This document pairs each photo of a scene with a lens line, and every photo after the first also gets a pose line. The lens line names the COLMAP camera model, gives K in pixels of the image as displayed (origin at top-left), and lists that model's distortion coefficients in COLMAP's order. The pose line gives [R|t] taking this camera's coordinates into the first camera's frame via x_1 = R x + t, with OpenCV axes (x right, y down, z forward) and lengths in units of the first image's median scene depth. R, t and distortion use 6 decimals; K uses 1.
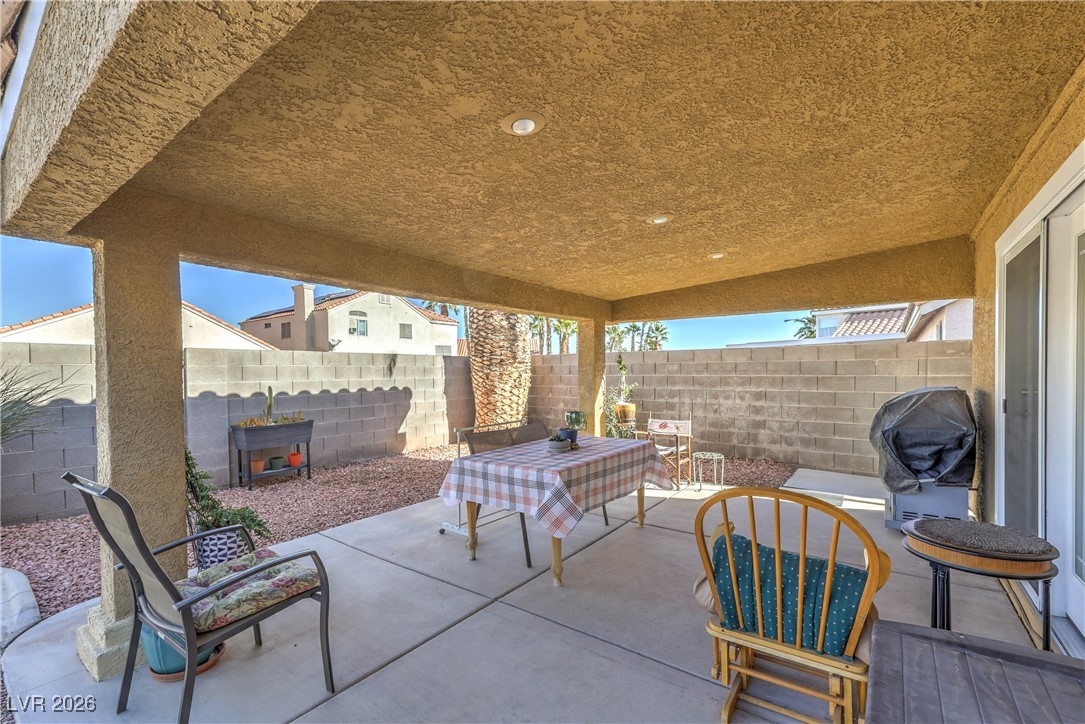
lens RADIAL K [[460.4, 0, 538.6], [0, 460.4, 376.0], [0, 0, 1]] dist [0.000031, -0.000164]
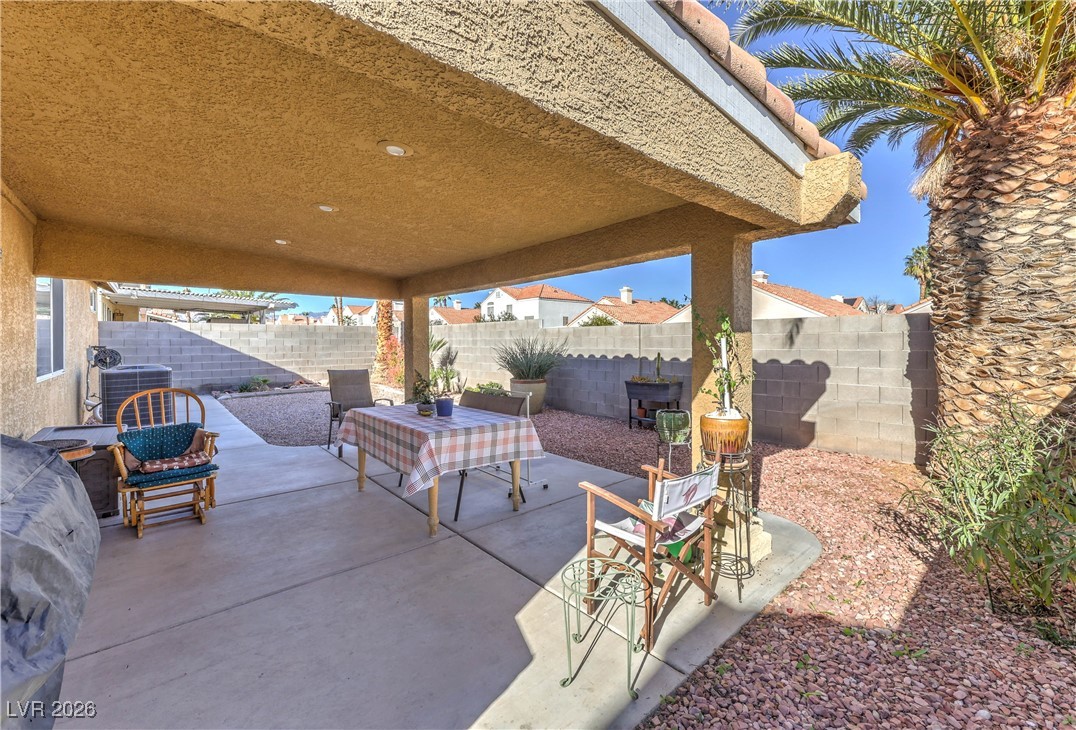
lens RADIAL K [[444.0, 0, 540.4], [0, 444.0, 345.1], [0, 0, 1]] dist [0.003745, 0.000121]
pose [[-0.204008, 0.012429, -0.978890, 0.584068], [-0.007609, 0.999869, 0.014281, -0.010444], [0.978940, 0.010361, -0.203886, 0.825757]]
